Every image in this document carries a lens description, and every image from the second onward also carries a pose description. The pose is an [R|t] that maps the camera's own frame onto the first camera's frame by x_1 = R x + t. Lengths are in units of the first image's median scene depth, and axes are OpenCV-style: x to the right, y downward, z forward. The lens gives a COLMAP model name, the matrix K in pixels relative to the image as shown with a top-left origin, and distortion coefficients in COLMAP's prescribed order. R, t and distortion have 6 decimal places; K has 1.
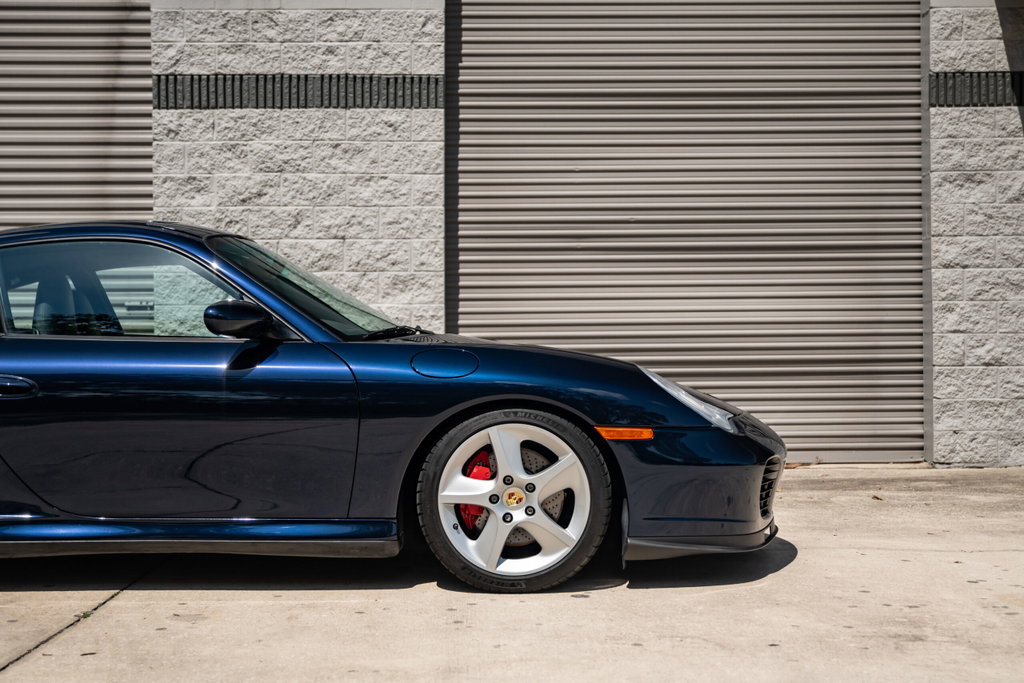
lens RADIAL K [[1434.4, 0, 502.5], [0, 1434.4, 358.5], [0, 0, 1]] dist [0.052148, 0.000000]
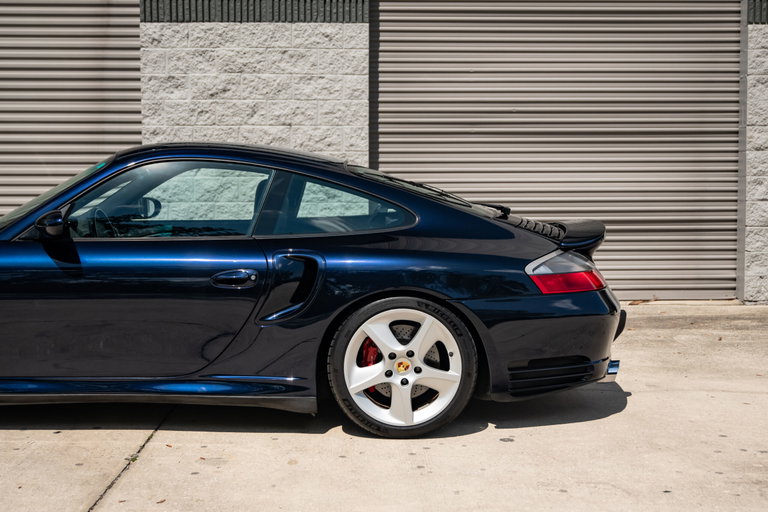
lens RADIAL K [[1112.8, 0, 389.2], [0, 1112.8, 250.2], [0, 0, 1]] dist [0.031593, 0.000000]
pose [[0.999922, 0.004153, 0.011749, -0.033462], [-0.004897, 0.997939, 0.063986, -0.036254], [-0.011459, -0.064038, 0.997882, 0.000924]]
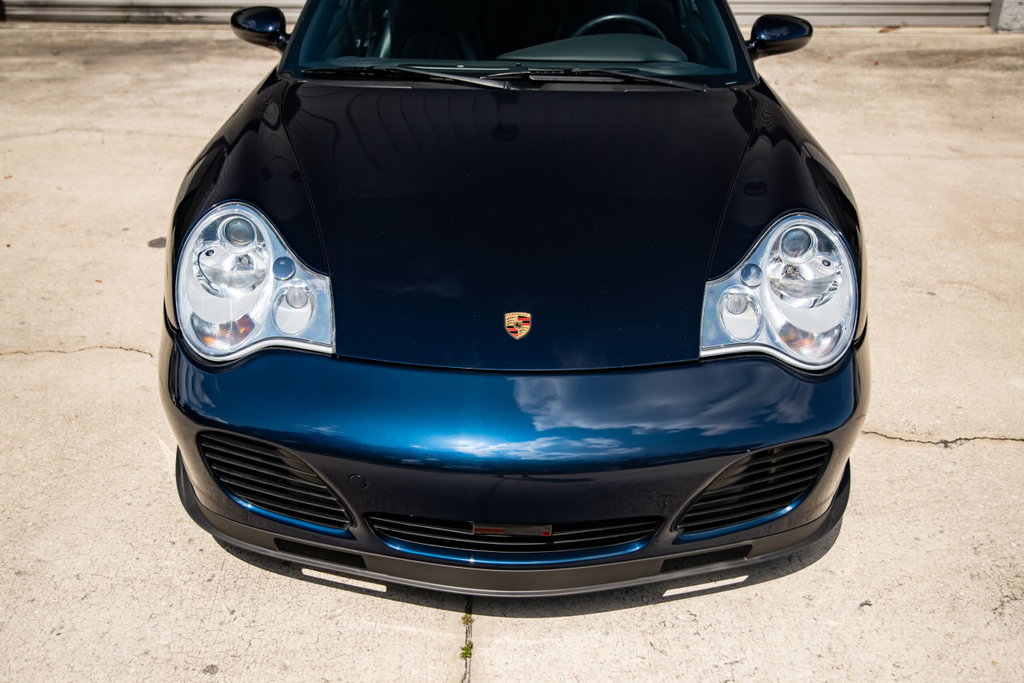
lens RADIAL K [[1056.9, 0, 511.8], [0, 1056.9, 368.7], [0, 0, 1]] dist [-0.001982, 0.000000]
pose [[0.999903, 0.012174, 0.006721, -0.129219], [-0.013898, 0.891362, 0.453079, -0.075917], [-0.000476, -0.453129, 0.891445, 0.042304]]
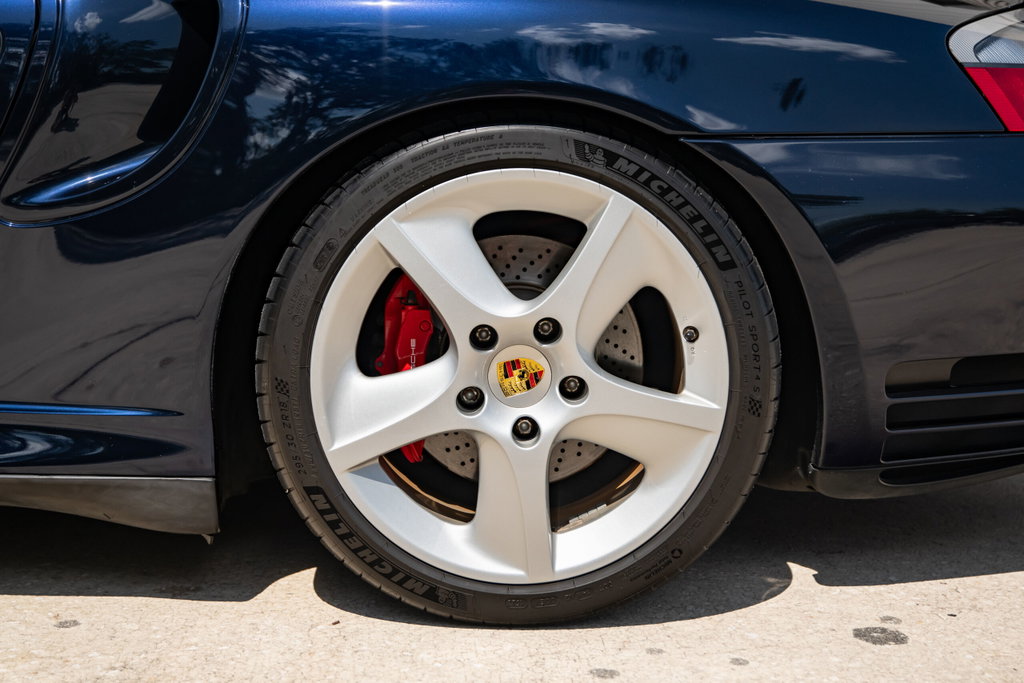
lens RADIAL K [[1534.1, 0, 508.3], [0, 1534.1, 343.9], [0, 0, 1]] dist [0.083049, 0.000000]
pose [[0.999383, 0.016666, 0.030902, -0.028695], [-0.020637, 0.990903, 0.132985, 0.019720], [-0.028404, -0.133541, 0.990636, 0.313131]]
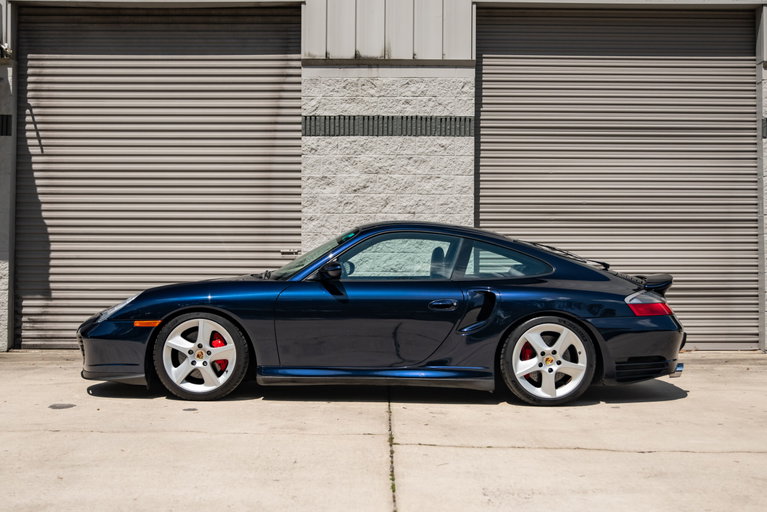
lens RADIAL K [[1138.5, 0, 381.8], [0, 1138.5, 245.7], [0, 0, 1]] dist [-0.002833, 0.000000]
pose [[0.999946, 0.008255, -0.006378, -0.139468], [-0.008416, 0.999636, -0.025638, -0.011376], [0.006164, 0.025690, 0.999651, -0.328327]]
